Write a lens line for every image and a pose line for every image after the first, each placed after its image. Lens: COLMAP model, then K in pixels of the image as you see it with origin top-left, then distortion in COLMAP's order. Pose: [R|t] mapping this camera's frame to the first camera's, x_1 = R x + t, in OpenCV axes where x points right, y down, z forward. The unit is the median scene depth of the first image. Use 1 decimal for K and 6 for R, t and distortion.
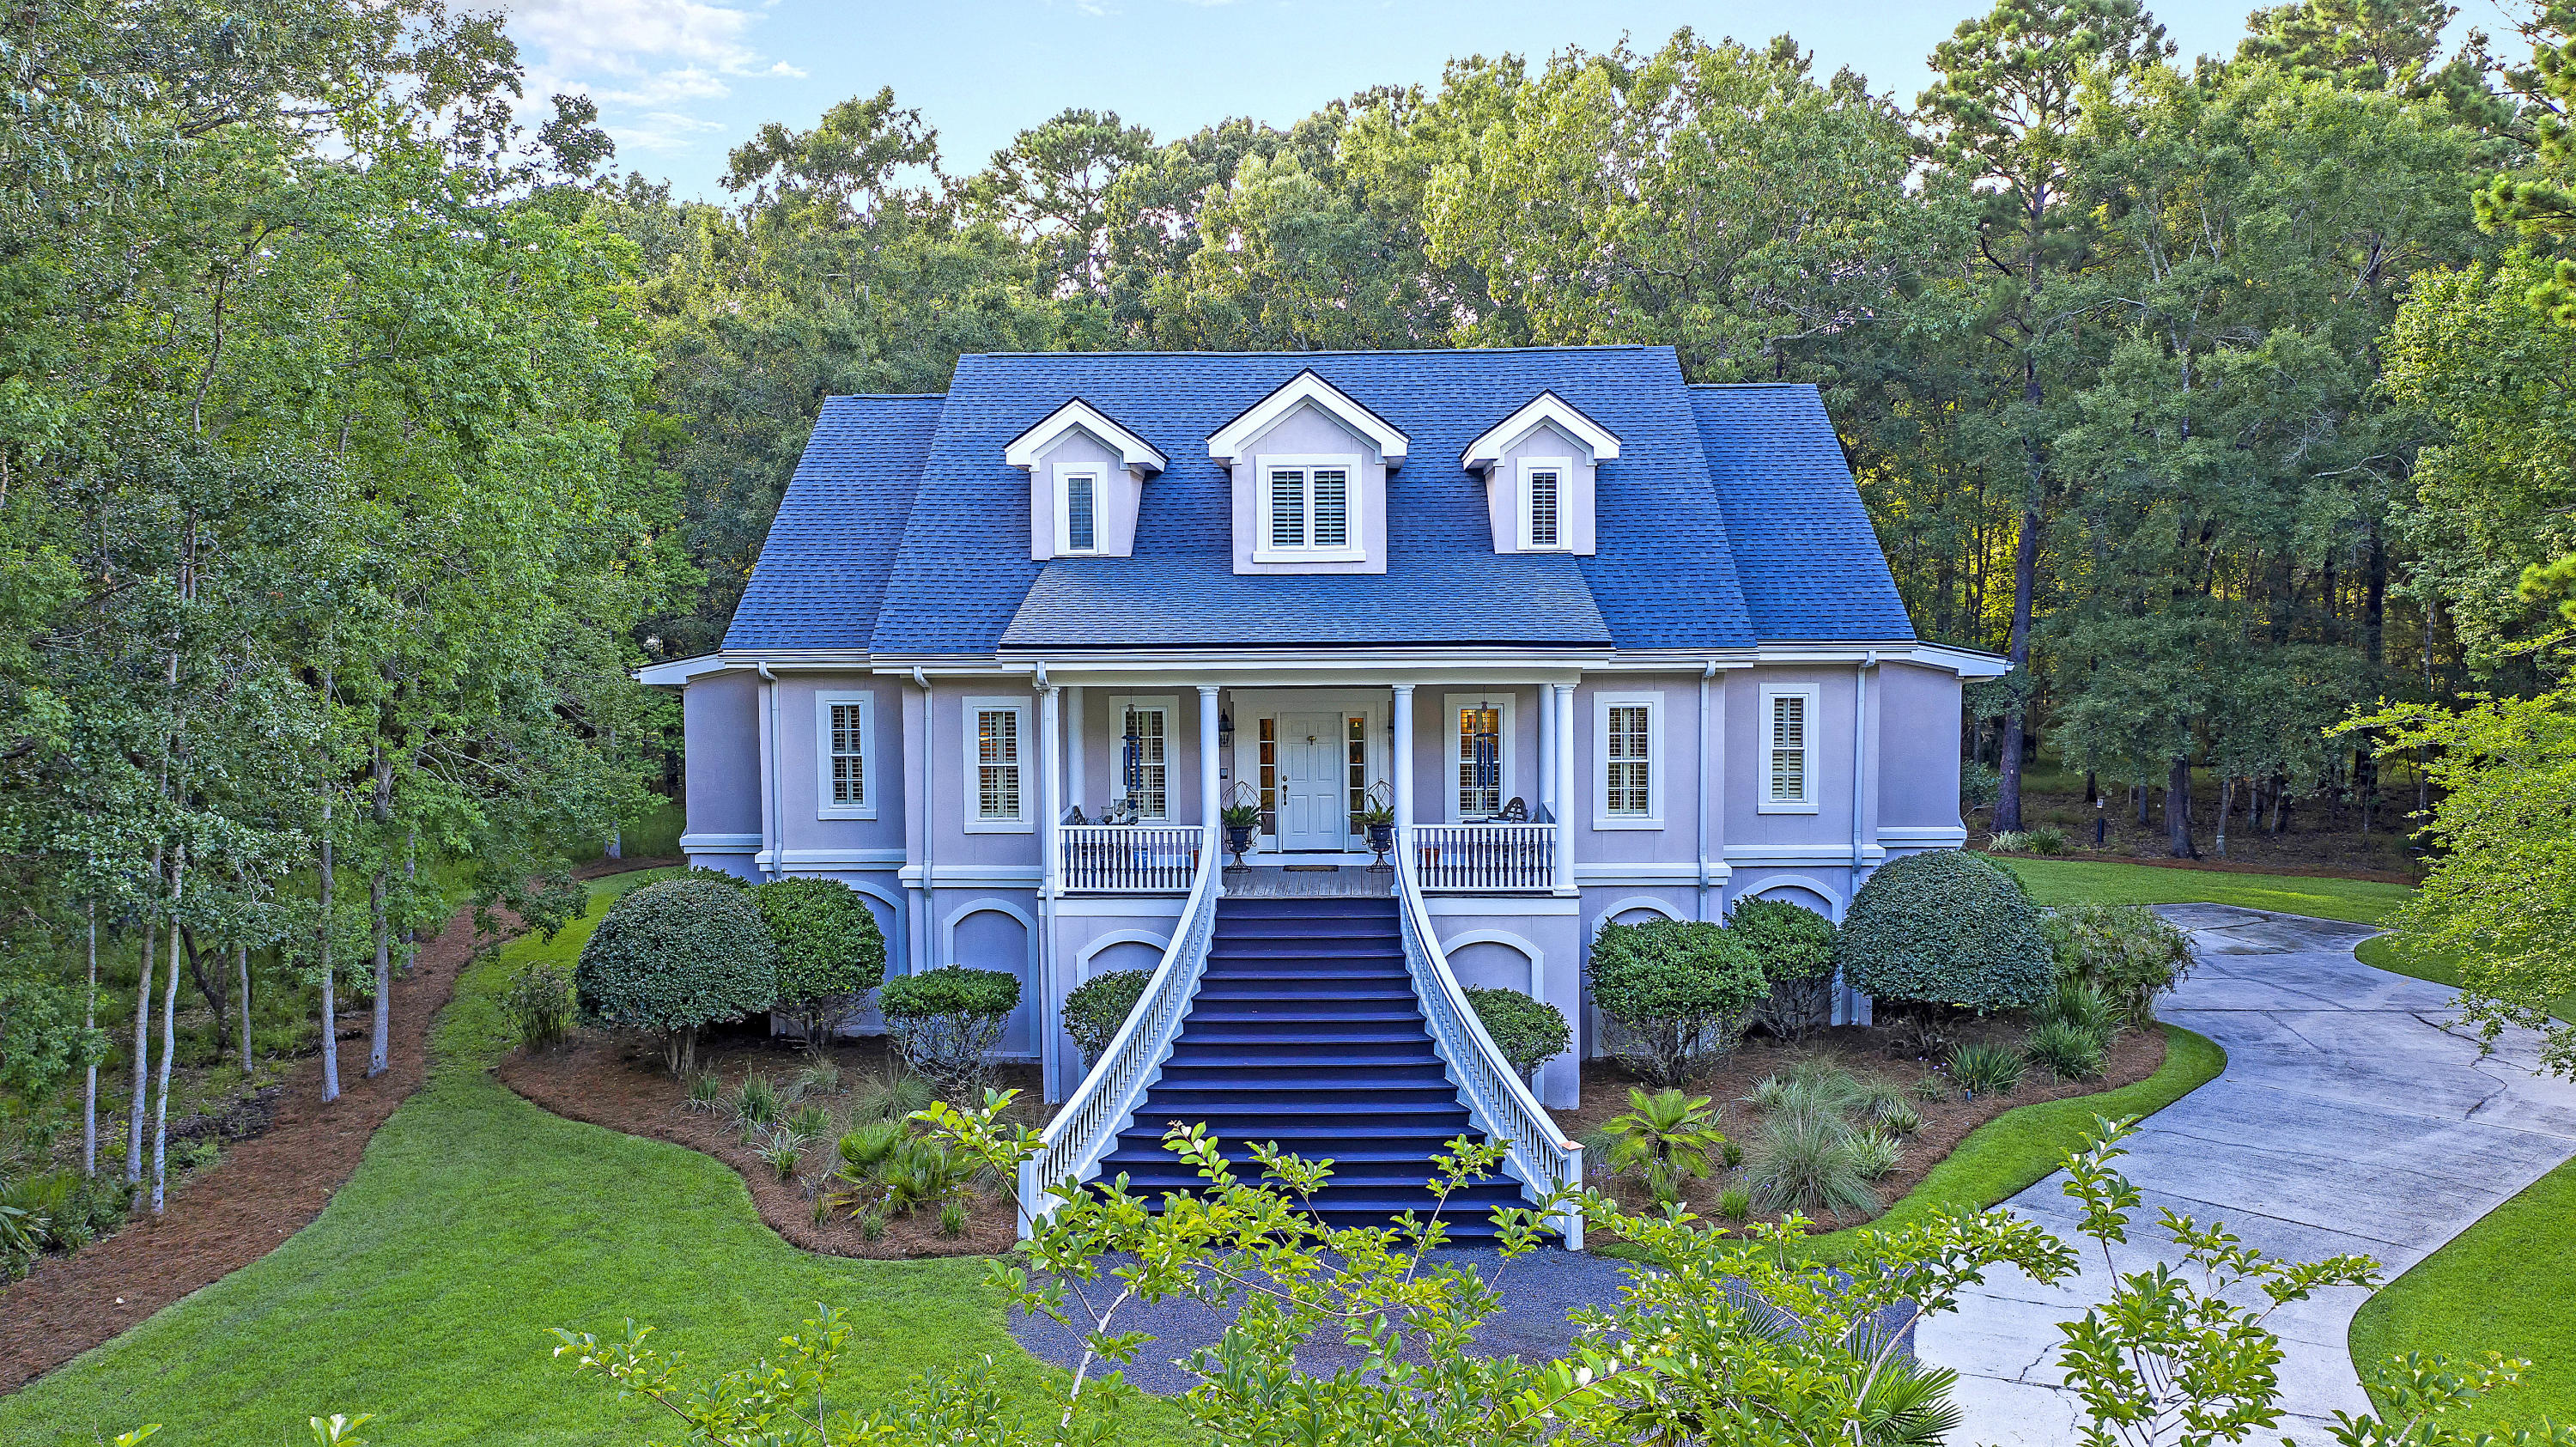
lens RADIAL K [[2018.2, 0, 1288.0], [0, 2018.2, 723.5], [0, 0, 1]] dist [-0.002411, -0.002004]
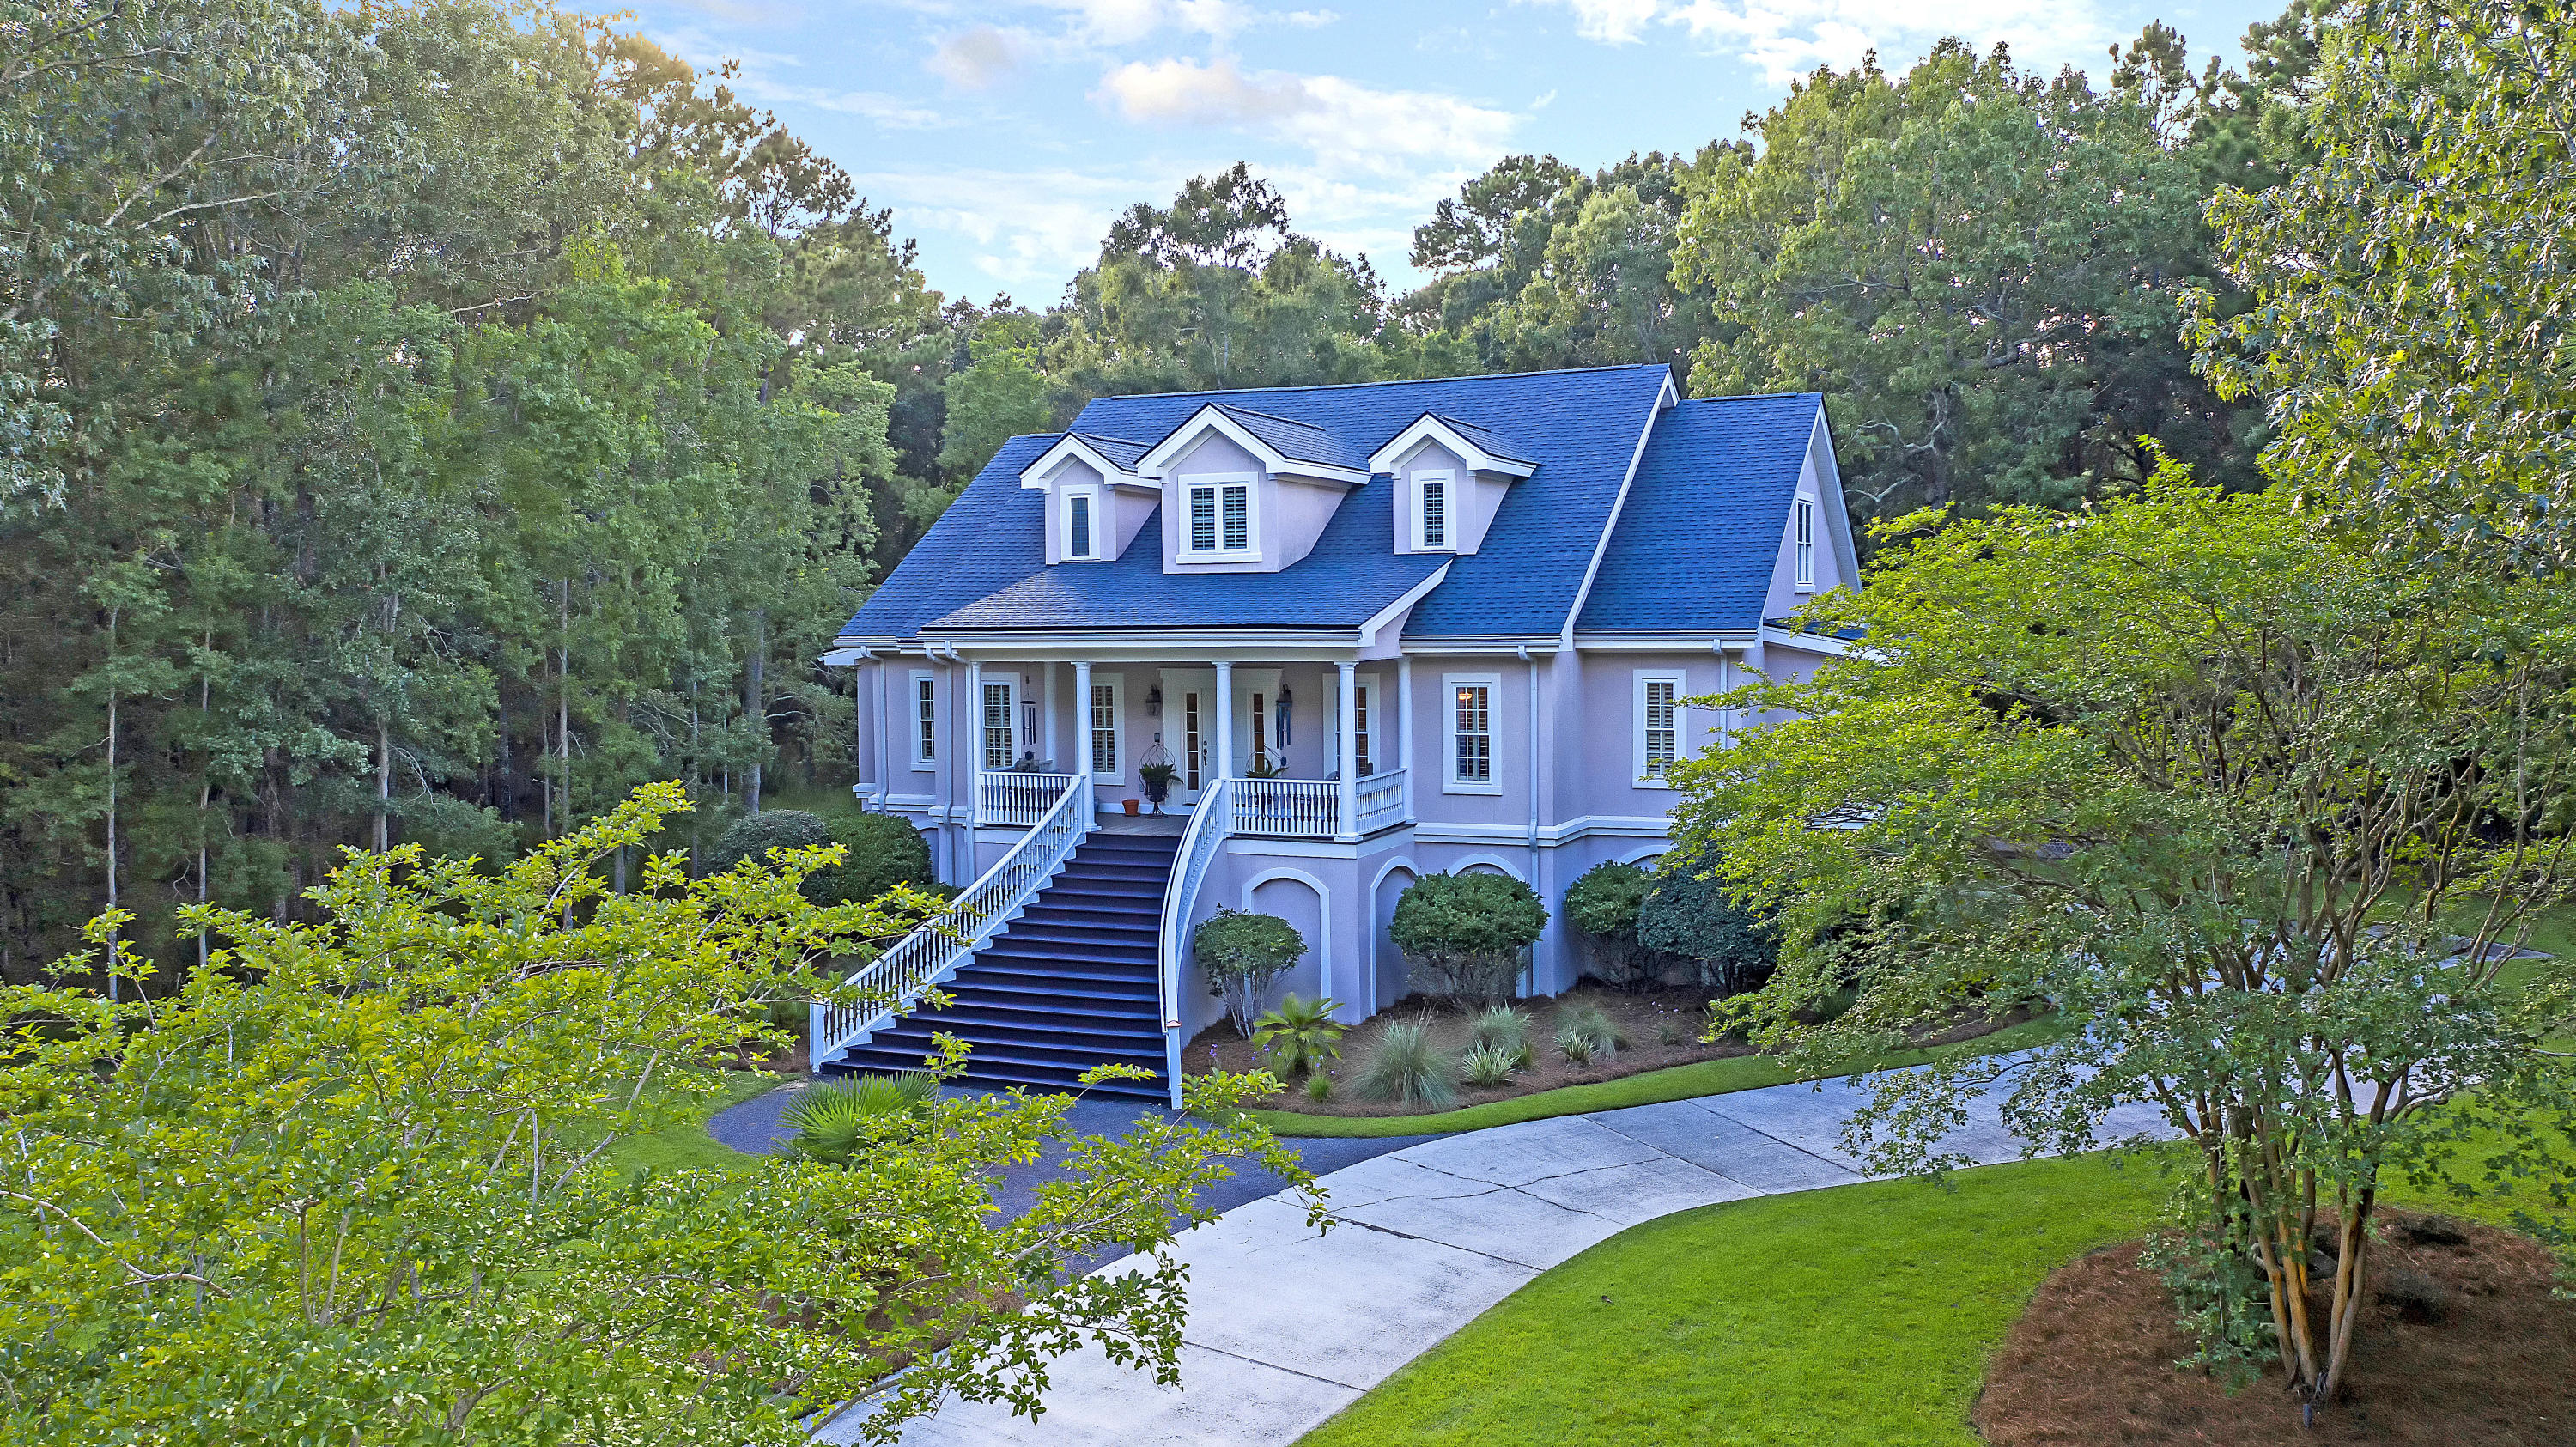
lens RADIAL K [[2018.2, 0, 1288.0], [0, 2018.2, 723.5], [0, 0, 1]] dist [-0.002411, -0.002004]
pose [[0.926681, 0.018256, -0.375406, 0.501260], [-0.022942, 0.999705, -0.008016, 0.024136], [0.375149, 0.016041, 0.926826, -0.096721]]
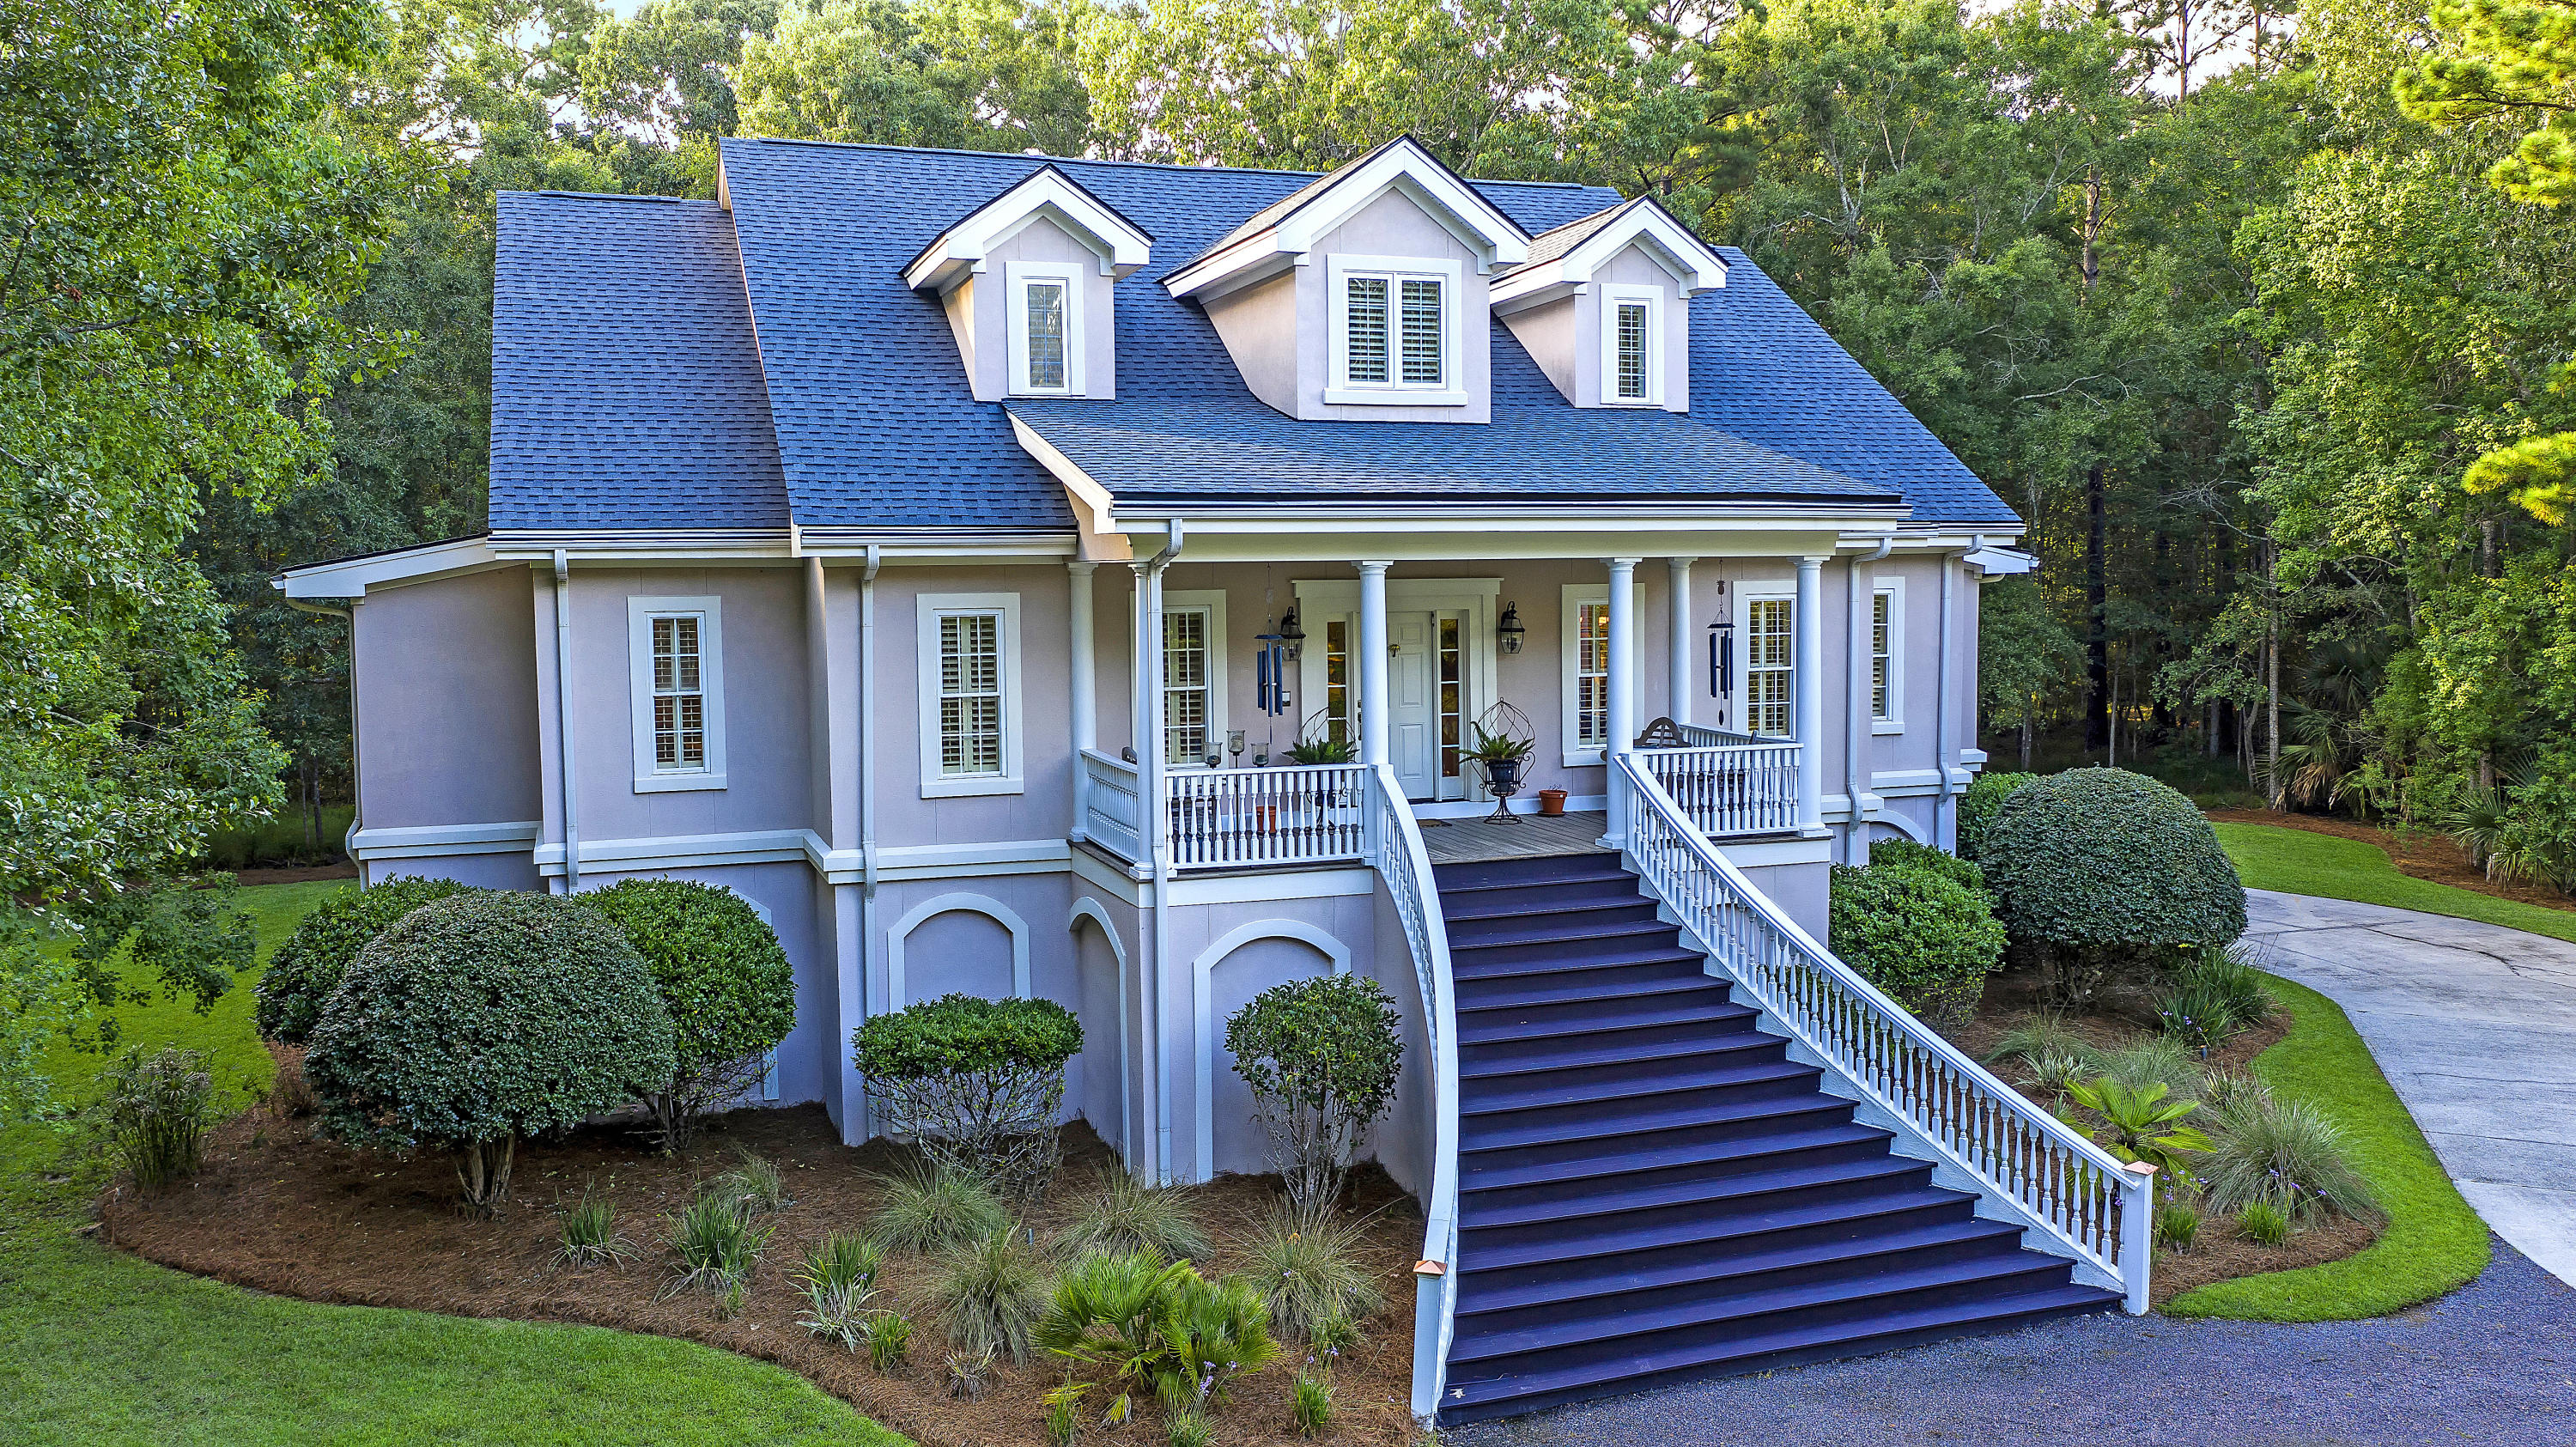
lens RADIAL K [[2018.2, 0, 1288.0], [0, 2018.2, 723.5], [0, 0, 1]] dist [-0.002411, -0.002004]
pose [[0.932045, -0.030163, 0.361085, -0.292949], [0.029833, 0.999534, 0.006492, 0.029186], [-0.361112, 0.004721, 0.932510, 0.333419]]
